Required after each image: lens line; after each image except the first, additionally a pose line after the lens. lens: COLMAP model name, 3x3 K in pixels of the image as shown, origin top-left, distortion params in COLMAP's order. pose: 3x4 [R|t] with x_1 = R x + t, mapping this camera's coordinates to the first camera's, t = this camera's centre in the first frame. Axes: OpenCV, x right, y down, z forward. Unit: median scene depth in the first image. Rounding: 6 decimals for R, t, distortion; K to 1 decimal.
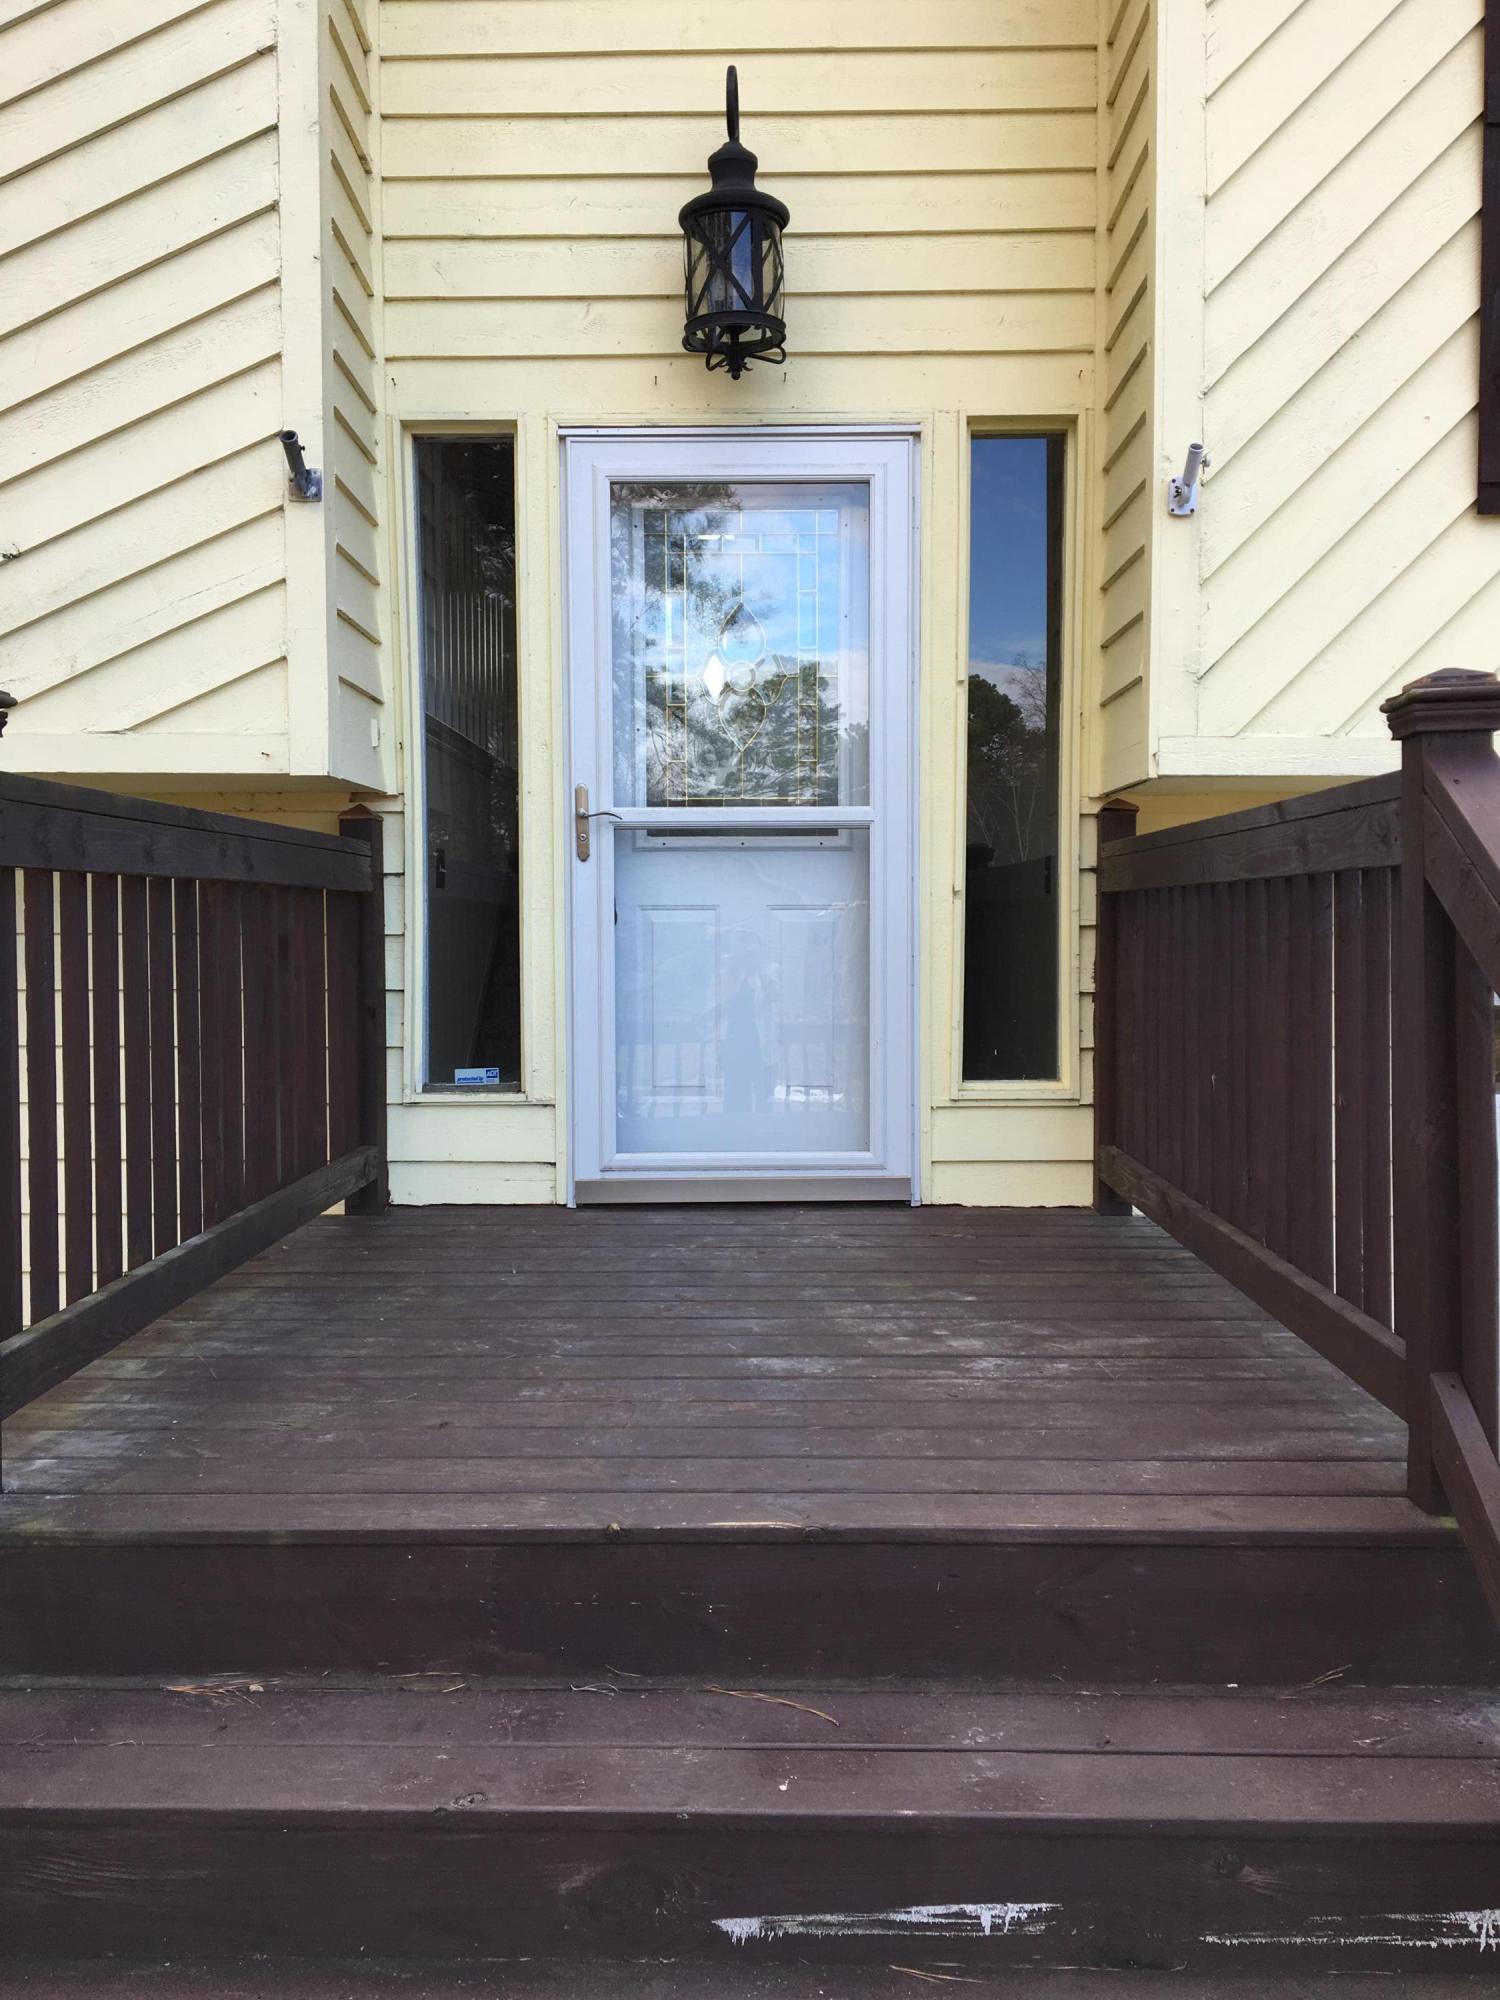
lens RADIAL K [[1678.5, 0, 749.8], [0, 1678.5, 985.3], [0, 0, 1]] dist [0.091321, -0.138006]
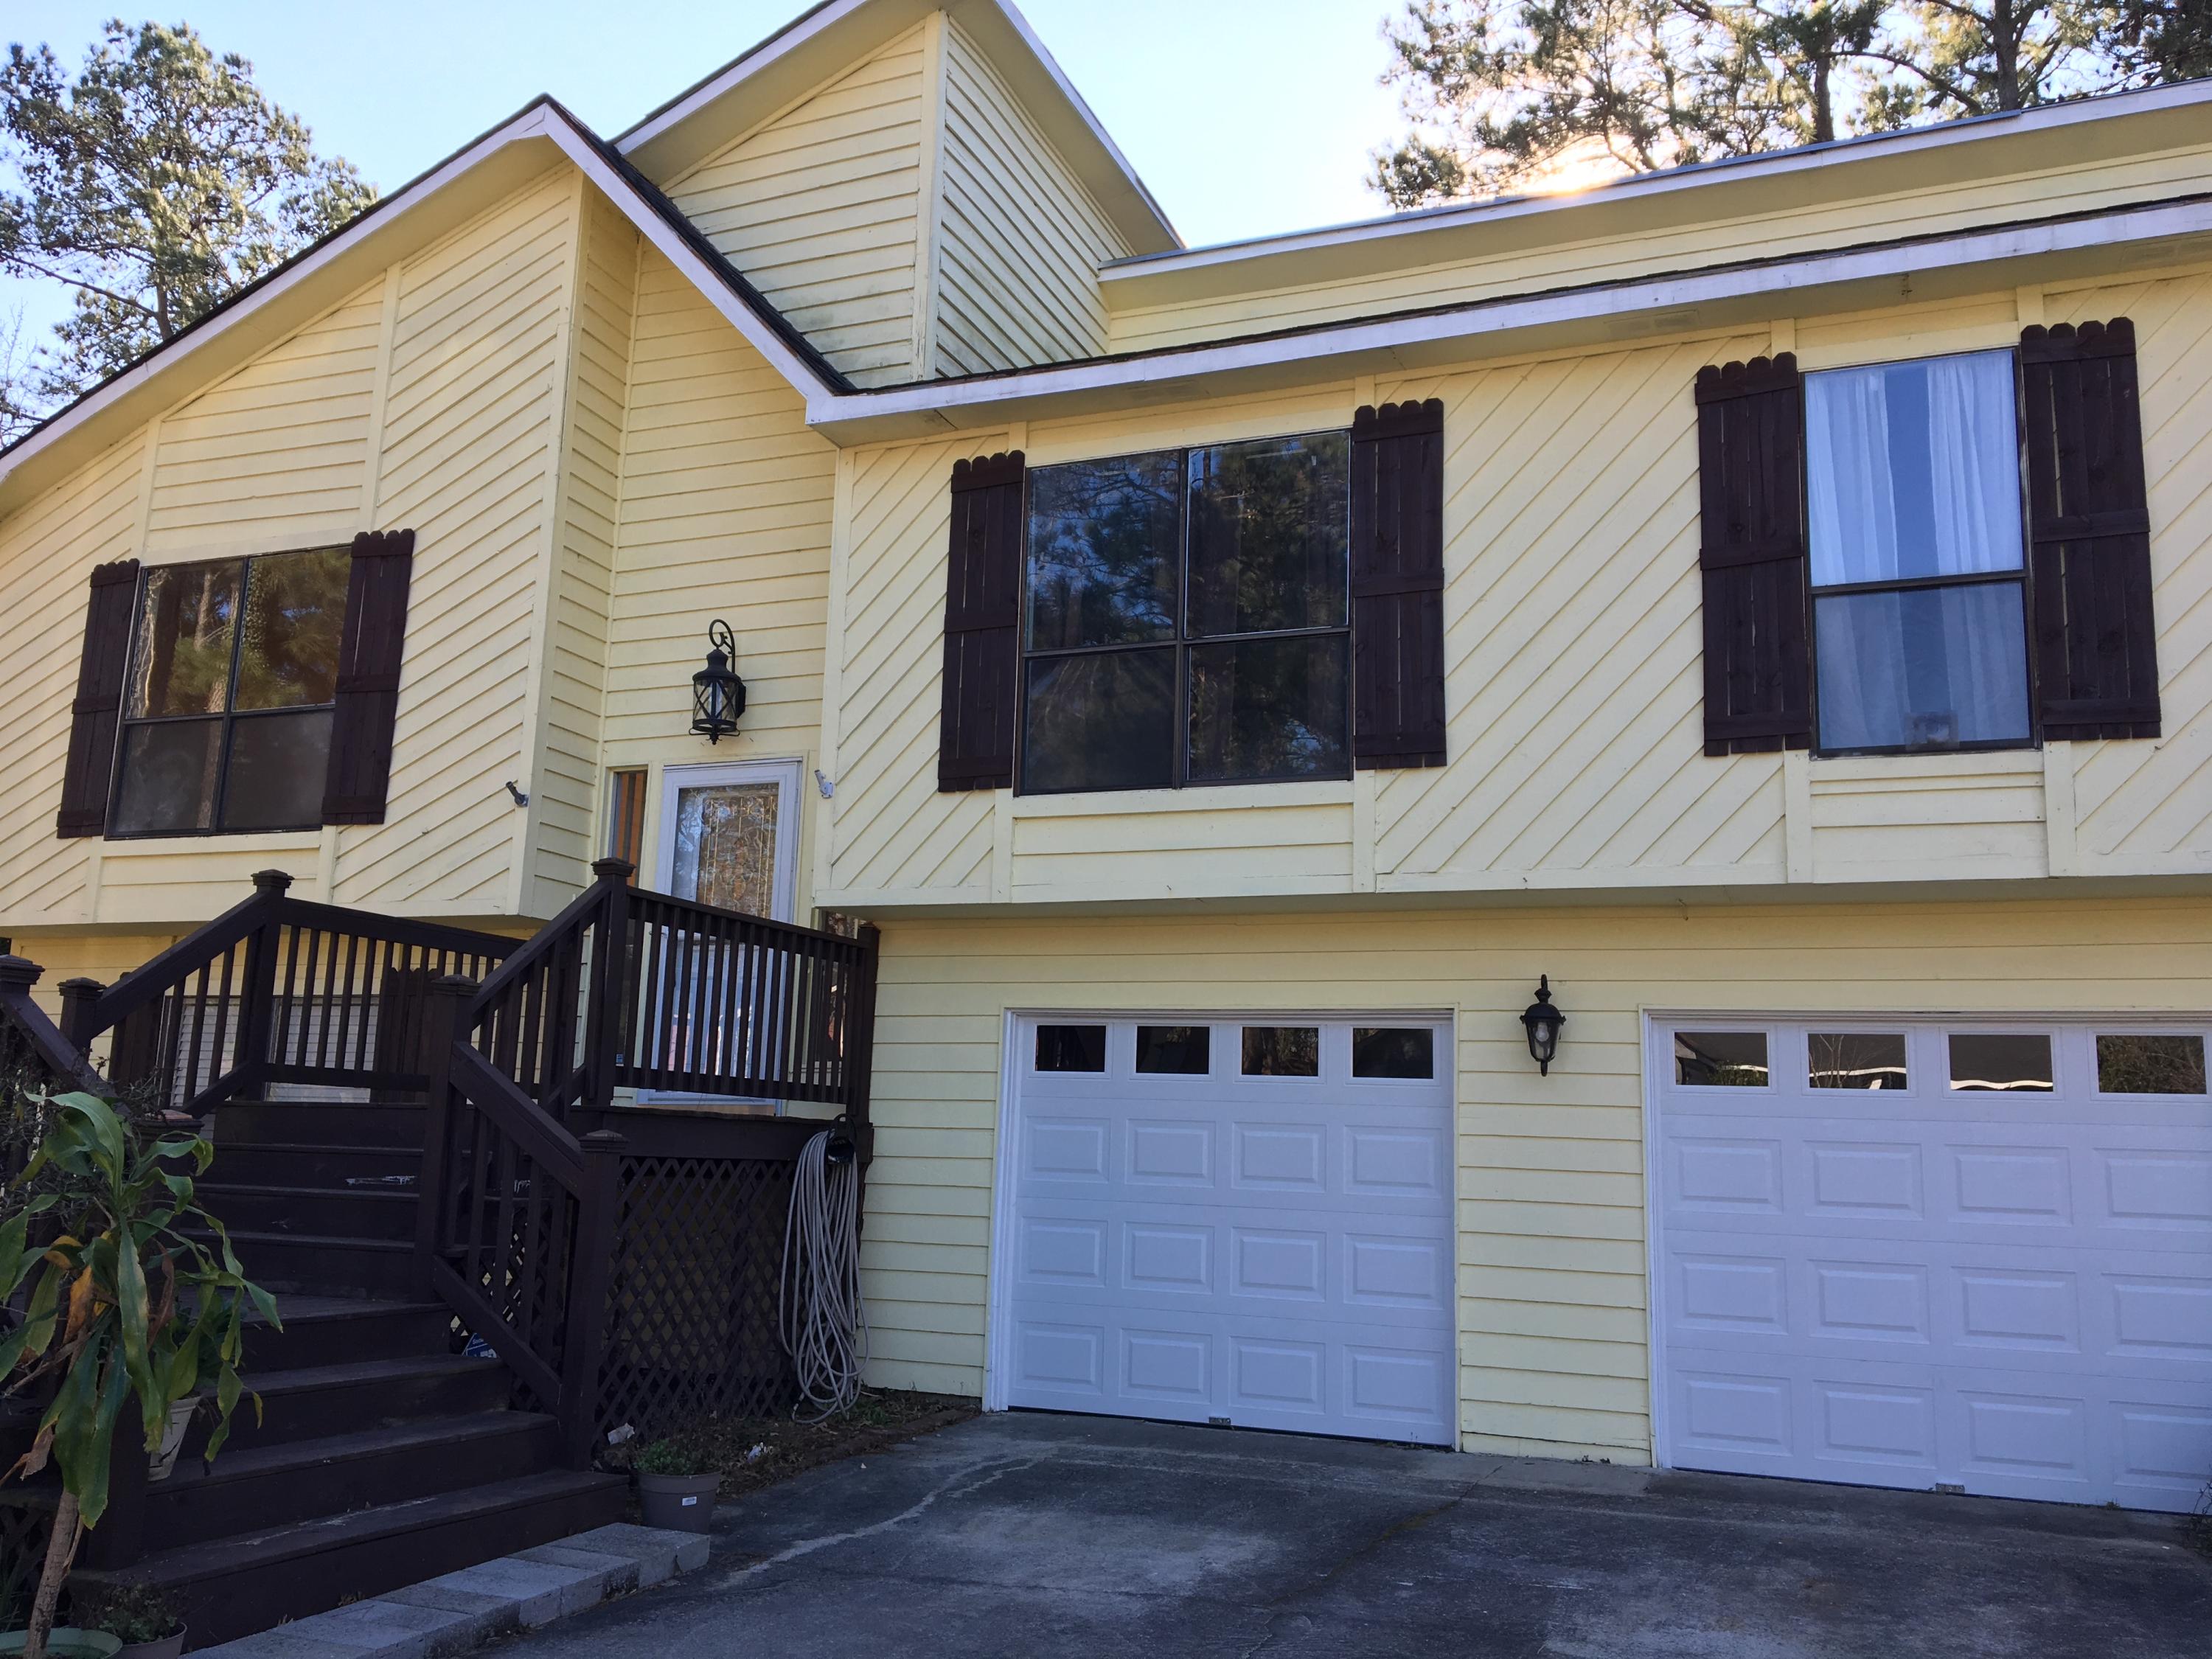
lens RADIAL K [[1856.4, 0, 1095.4], [0, 1856.4, 825.7], [0, 0, 1]] dist [0.091321, -0.138006]
pose [[0.925098, -0.034297, -0.378176, 1.417929], [-0.051760, 0.975228, -0.215062, 0.265686], [0.376184, 0.218528, 0.900406, -1.053641]]
